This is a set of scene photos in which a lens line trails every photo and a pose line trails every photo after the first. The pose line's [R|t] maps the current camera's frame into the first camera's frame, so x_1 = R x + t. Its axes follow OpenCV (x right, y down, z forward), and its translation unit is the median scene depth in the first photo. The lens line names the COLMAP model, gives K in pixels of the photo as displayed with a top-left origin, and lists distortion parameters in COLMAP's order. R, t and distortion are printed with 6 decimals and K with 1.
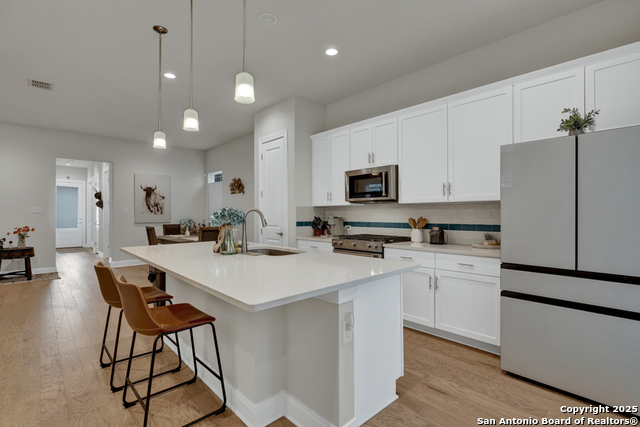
lens RADIAL K [[307.6, 0, 317.5], [0, 307.6, 213.3], [0, 0, 1]] dist [-0.006732, 0.001129]
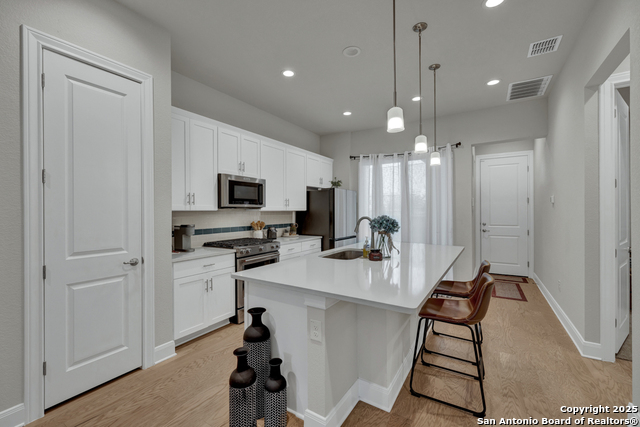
lens RADIAL K [[276.1, 0, 318.6], [0, 276.1, 212.2], [0, 0, 1]] dist [0.004322, -0.000603]
pose [[-0.273659, 0.012018, 0.961752, -0.809905], [0.016610, 0.999832, -0.007768, -0.011679], [-0.961683, 0.013849, -0.273812, 1.008080]]
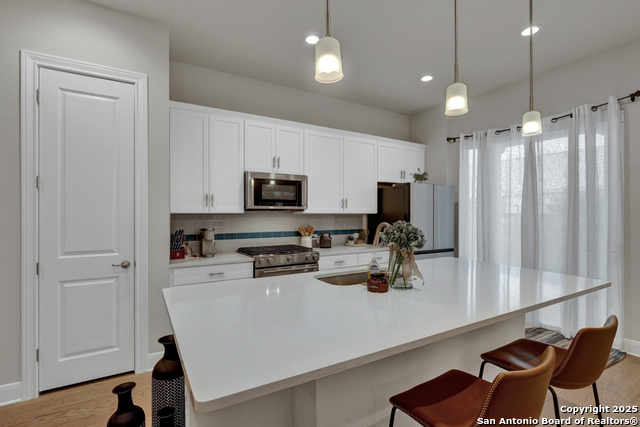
lens RADIAL K [[307.6, 0, 320.6], [0, 307.6, 215.0], [0, 0, 1]] dist [-0.006732, 0.001129]
pose [[0.190669, 0.011852, 0.981583, -0.695130], [0.006629, 0.999889, -0.013361, -0.010607], [-0.981632, 0.009055, 0.190570, 0.697570]]
